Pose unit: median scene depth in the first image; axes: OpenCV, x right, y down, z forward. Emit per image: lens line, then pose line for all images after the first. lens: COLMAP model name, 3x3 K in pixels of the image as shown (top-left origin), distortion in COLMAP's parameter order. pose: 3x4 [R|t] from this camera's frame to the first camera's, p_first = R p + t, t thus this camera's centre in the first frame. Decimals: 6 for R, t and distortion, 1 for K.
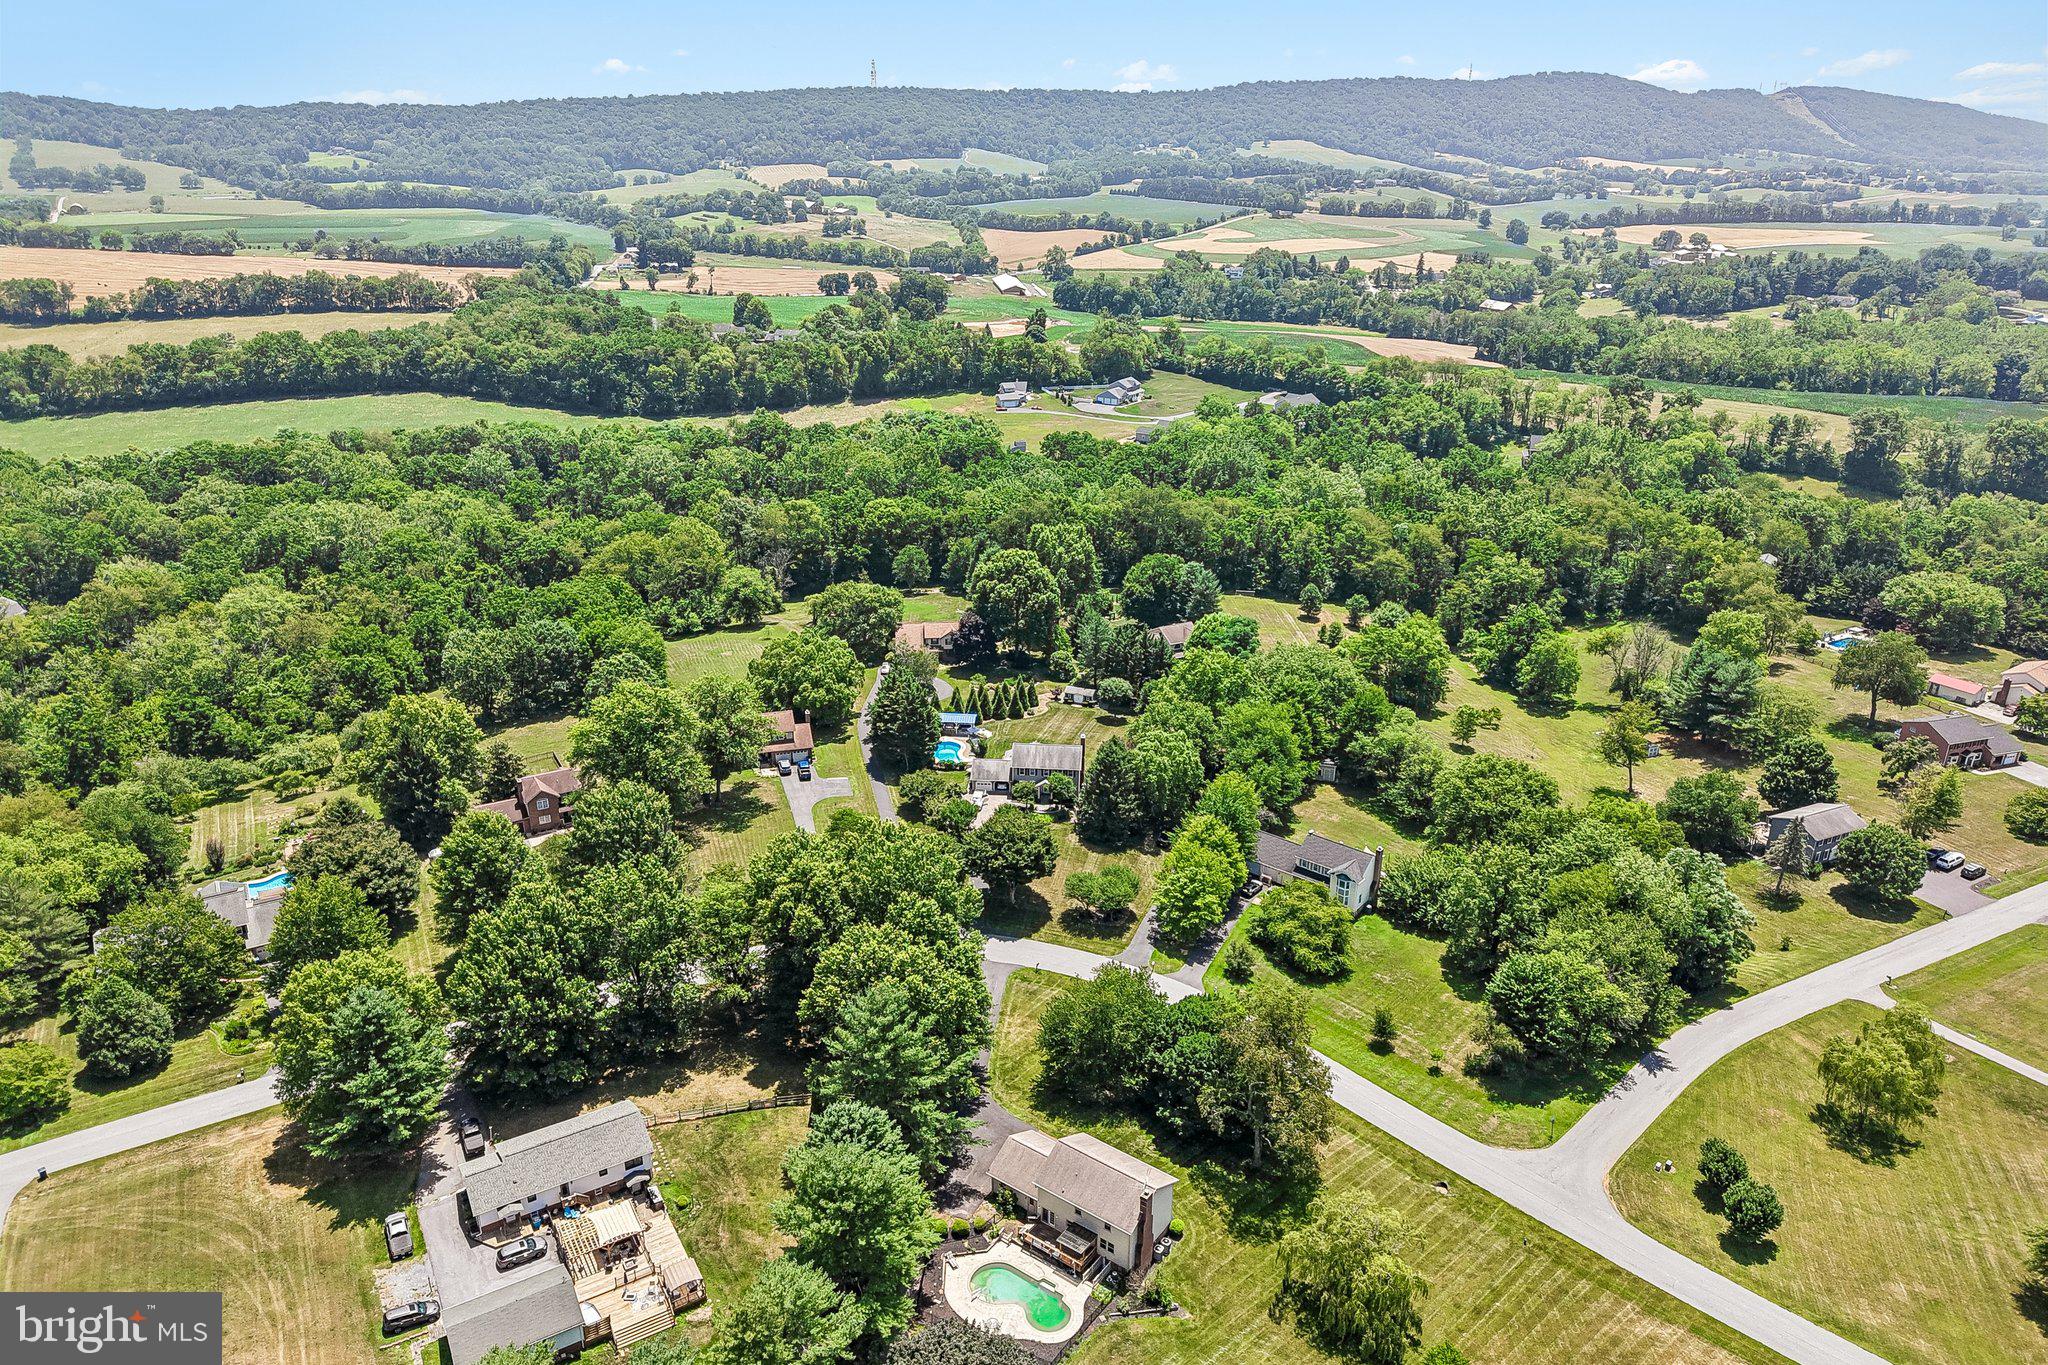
lens RADIAL K [[1360.8, 0, 1035.4], [0, 1360.8, 684.2], [0, 0, 1]] dist [0.046967, -0.058259]
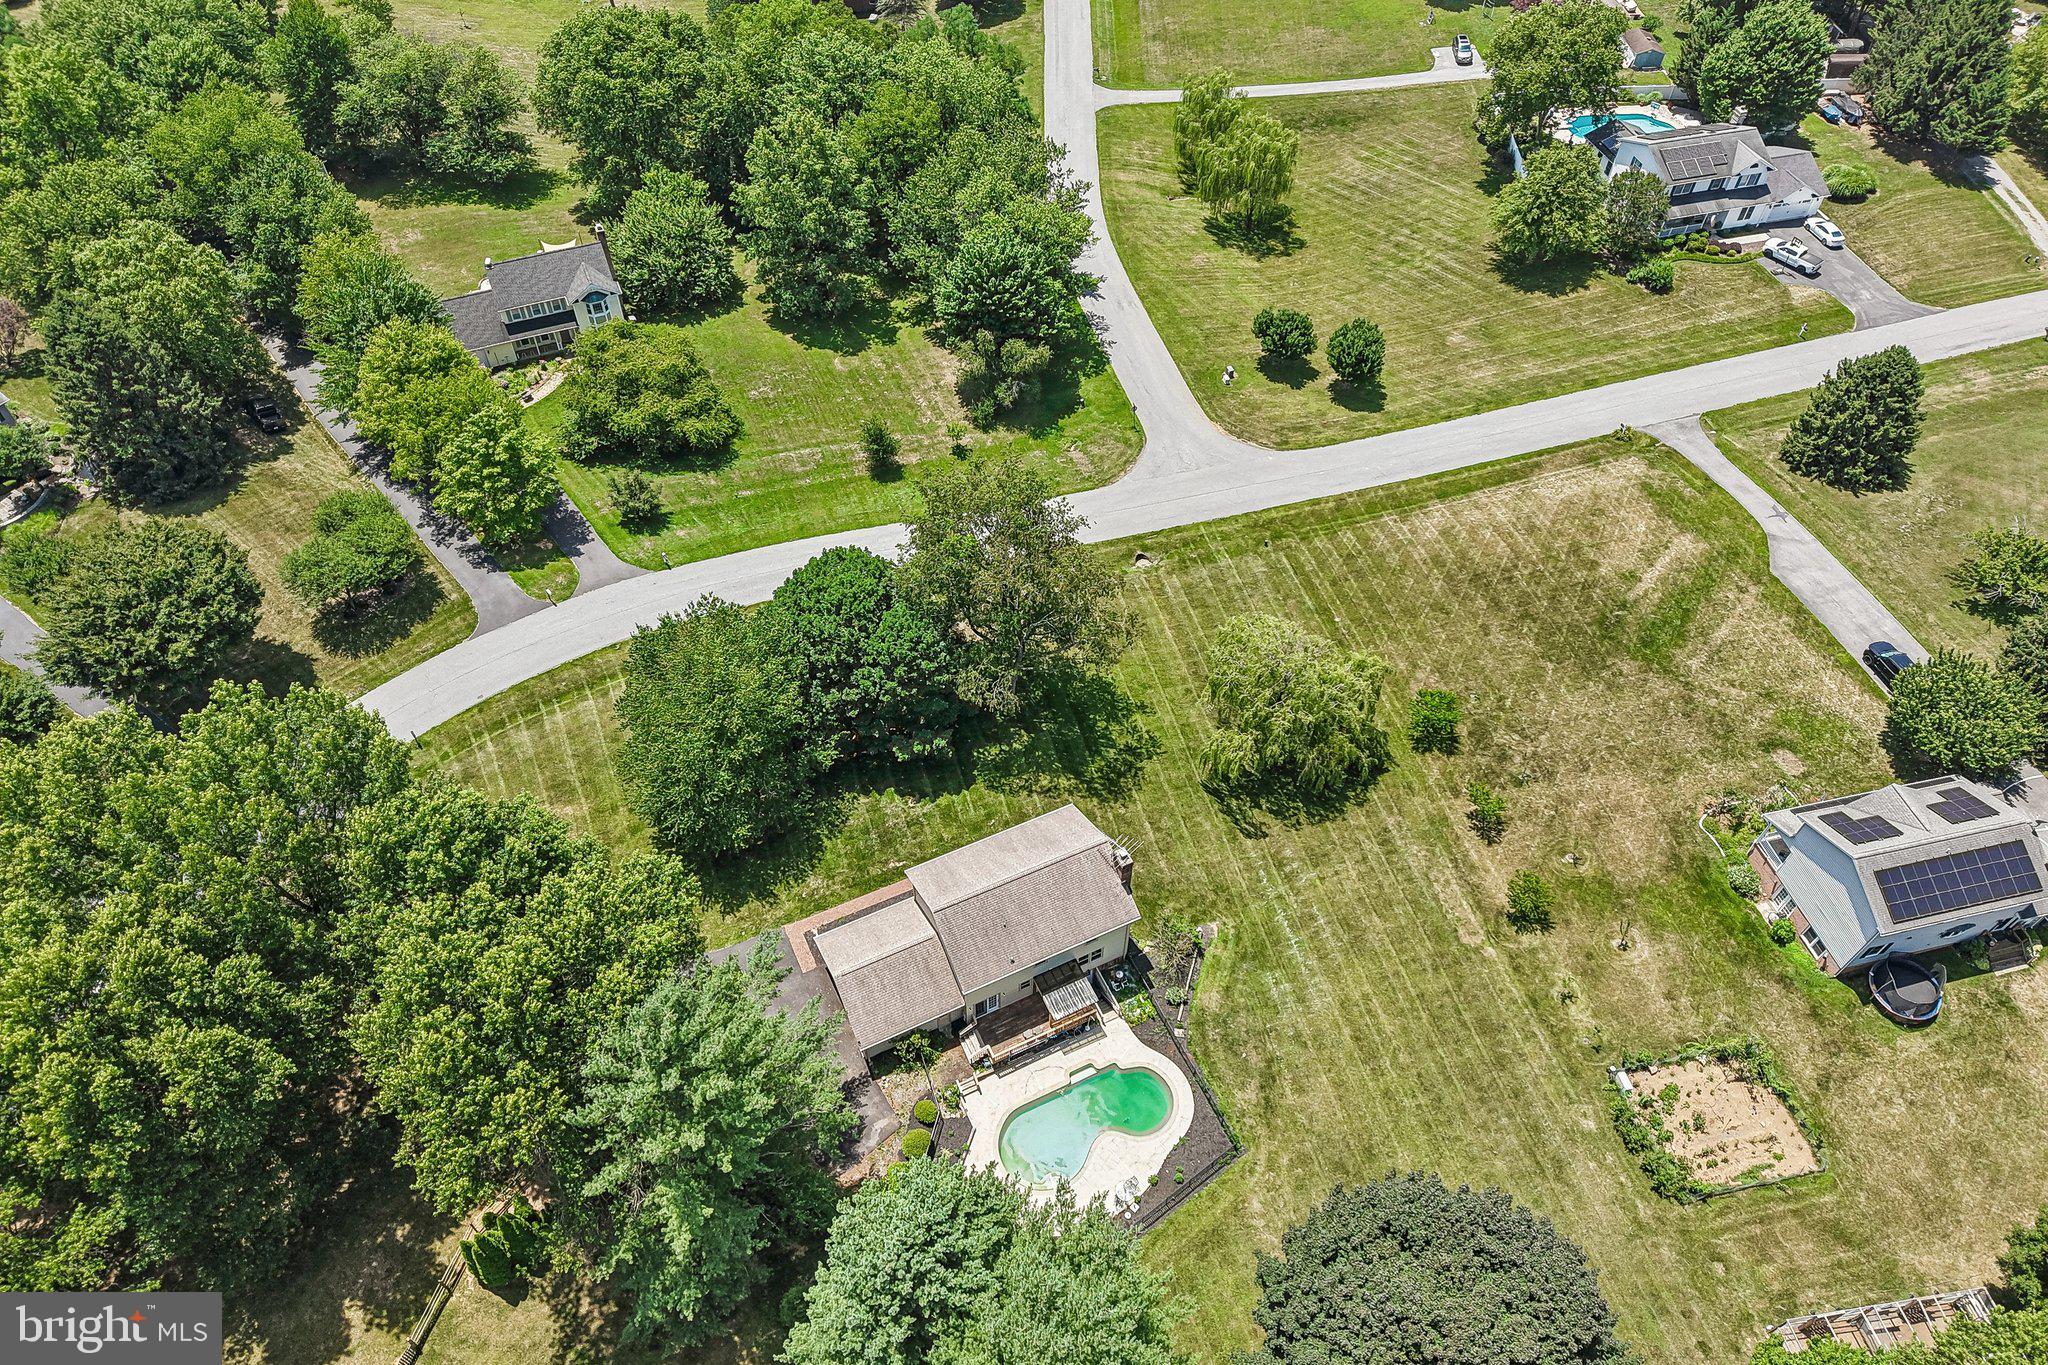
lens RADIAL K [[1364.1, 0, 1024.0], [0, 1364.1, 682.5], [0, 0, 1]] dist [0.023149, -0.021069]
pose [[0.475464, -0.681205, 0.556681, -0.106063], [0.329049, 0.724558, 0.605593, -0.033081], [-0.815880, -0.104762, 0.568651, 0.324439]]
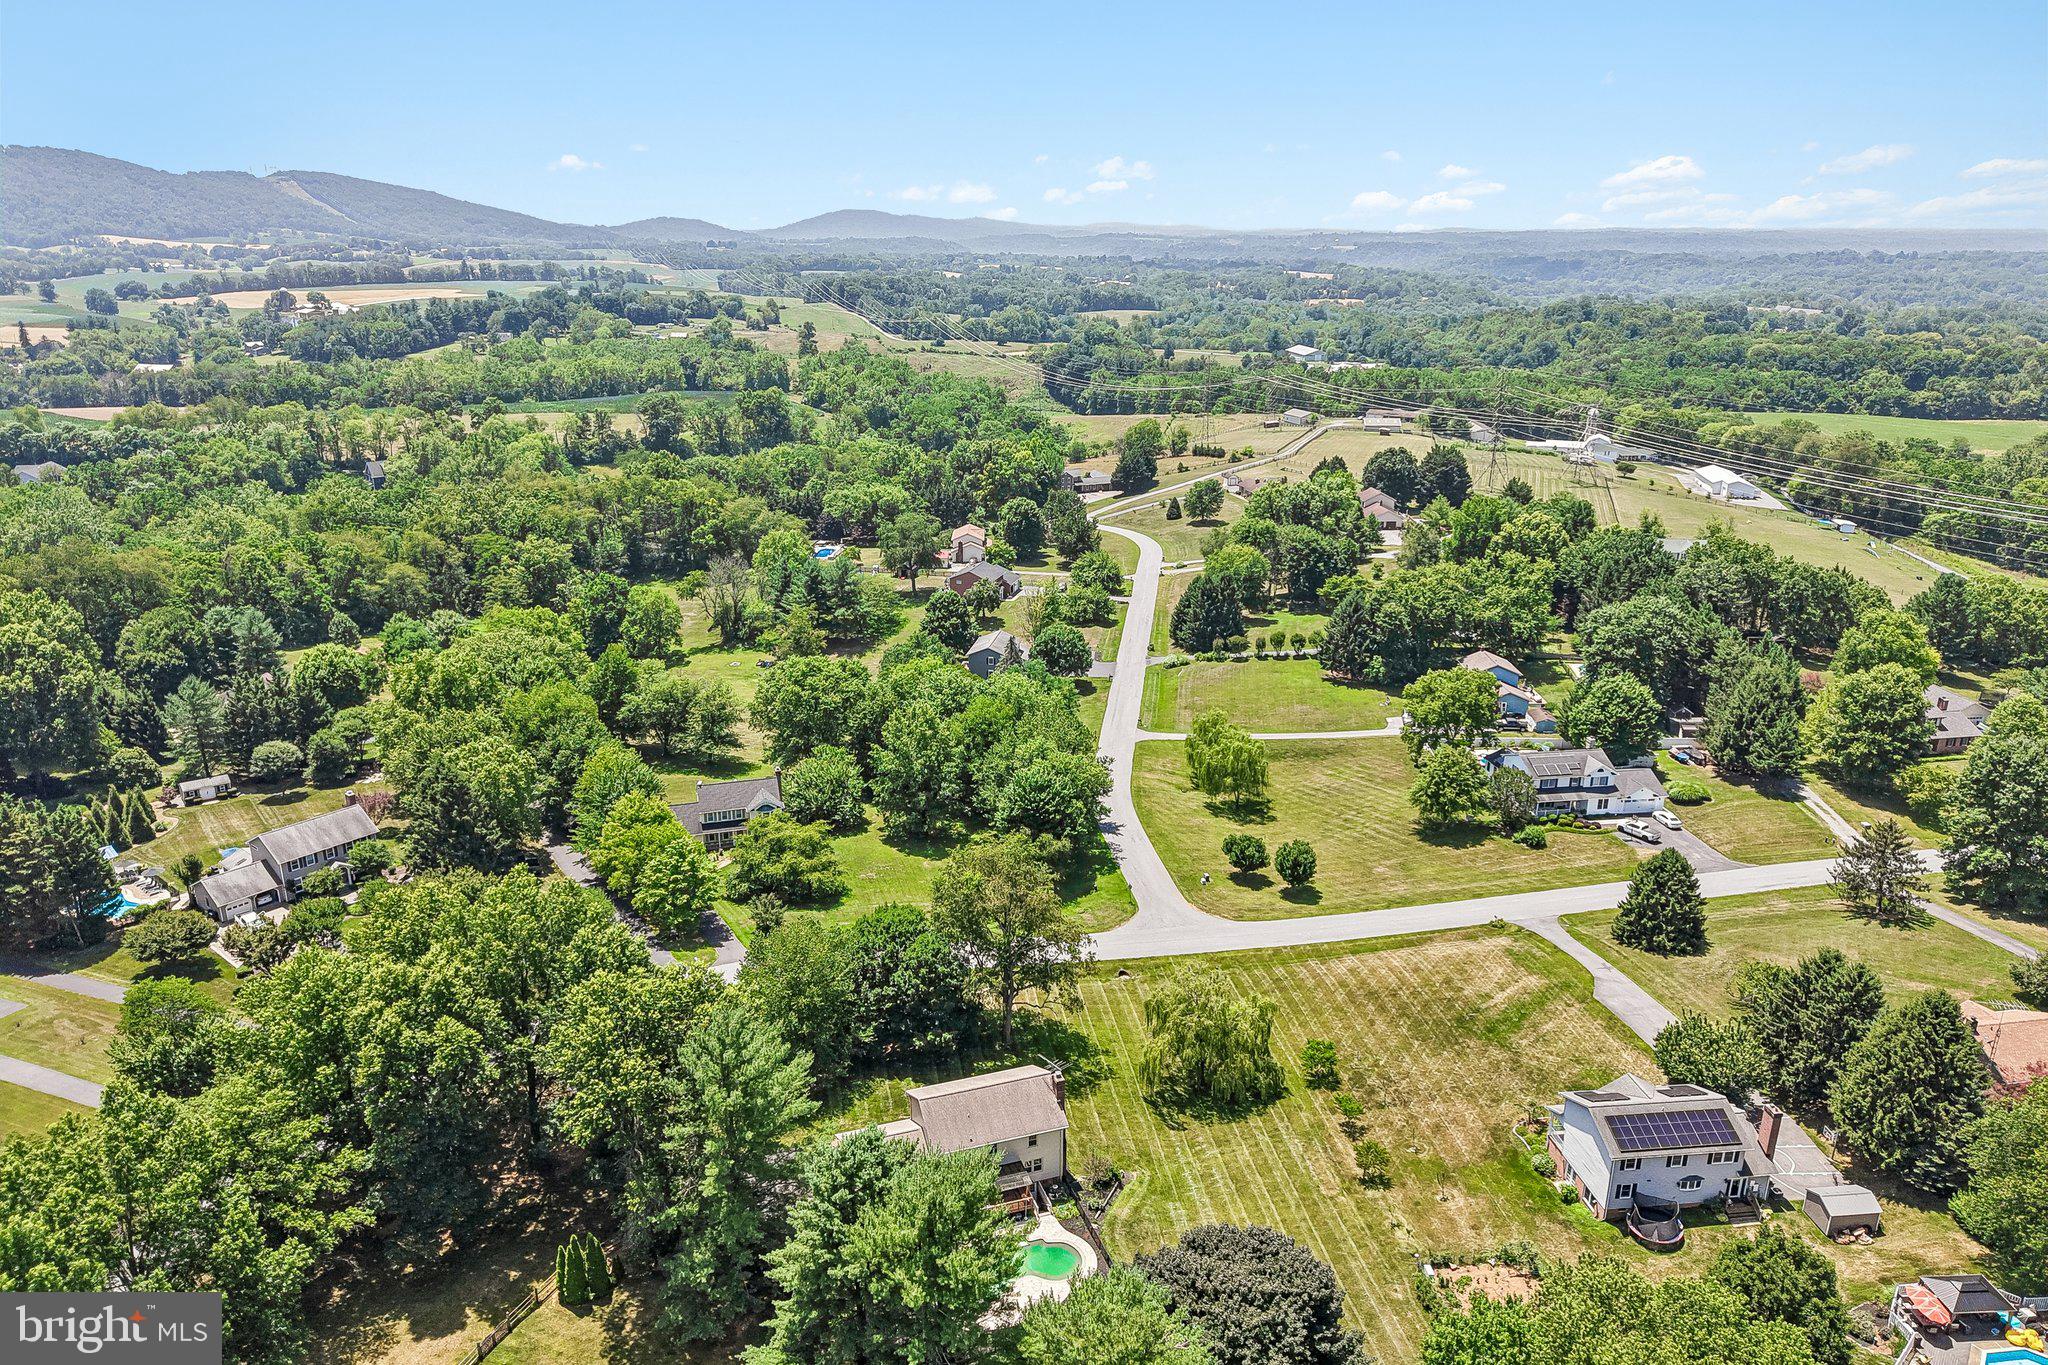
lens RADIAL K [[1353.6, 0, 1032.2], [0, 1353.6, 694.9], [0, 0, 1]] dist [0.036119, -0.035622]
pose [[0.572638, -0.274372, 0.772532, -0.246180], [0.313220, 0.944066, 0.103120, 0.022452], [-0.757615, 0.182922, 0.626546, 0.199085]]
